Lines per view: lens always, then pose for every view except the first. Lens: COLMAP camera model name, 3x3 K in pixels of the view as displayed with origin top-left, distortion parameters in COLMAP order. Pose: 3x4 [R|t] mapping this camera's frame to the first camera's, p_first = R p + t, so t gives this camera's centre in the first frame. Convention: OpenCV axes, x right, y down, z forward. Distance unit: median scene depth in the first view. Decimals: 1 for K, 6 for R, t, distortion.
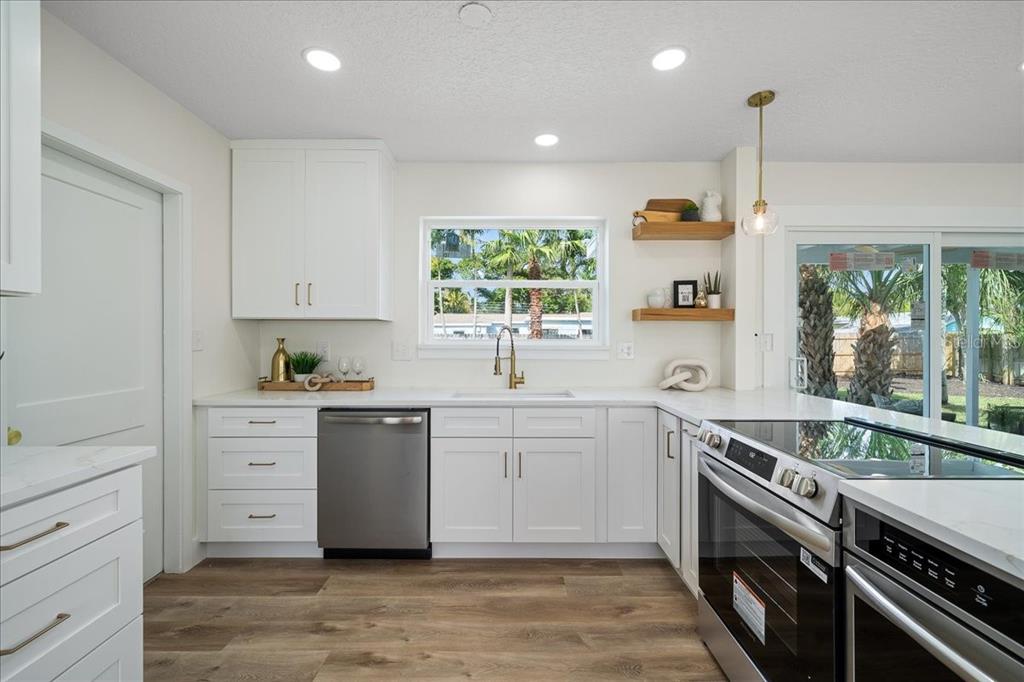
lens RADIAL K [[439.2, 0, 513.3], [0, 439.2, 338.4], [0, 0, 1]] dist [0.000879, 0.000099]
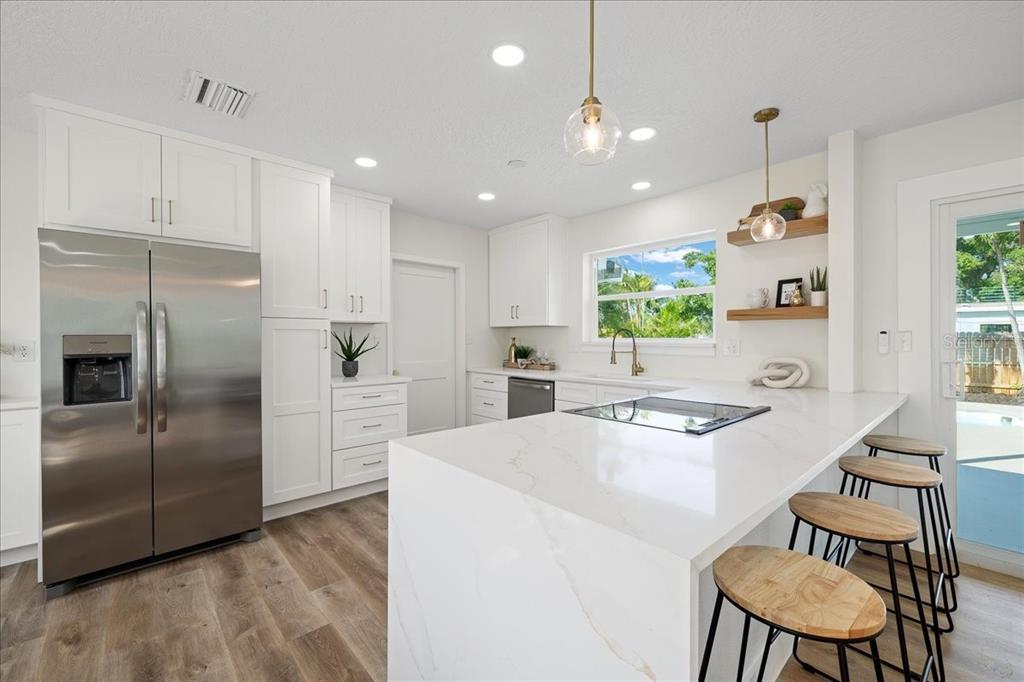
lens RADIAL K [[439.2, 0, 514.2], [0, 439.2, 339.6], [0, 0, 1]] dist [0.000879, 0.000099]
pose [[0.666325, 0.000542, -0.745661, 0.748351], [0.001301, 0.999997, 0.001889, 0.003786], [0.745660, -0.002229, 0.666323, -0.144688]]
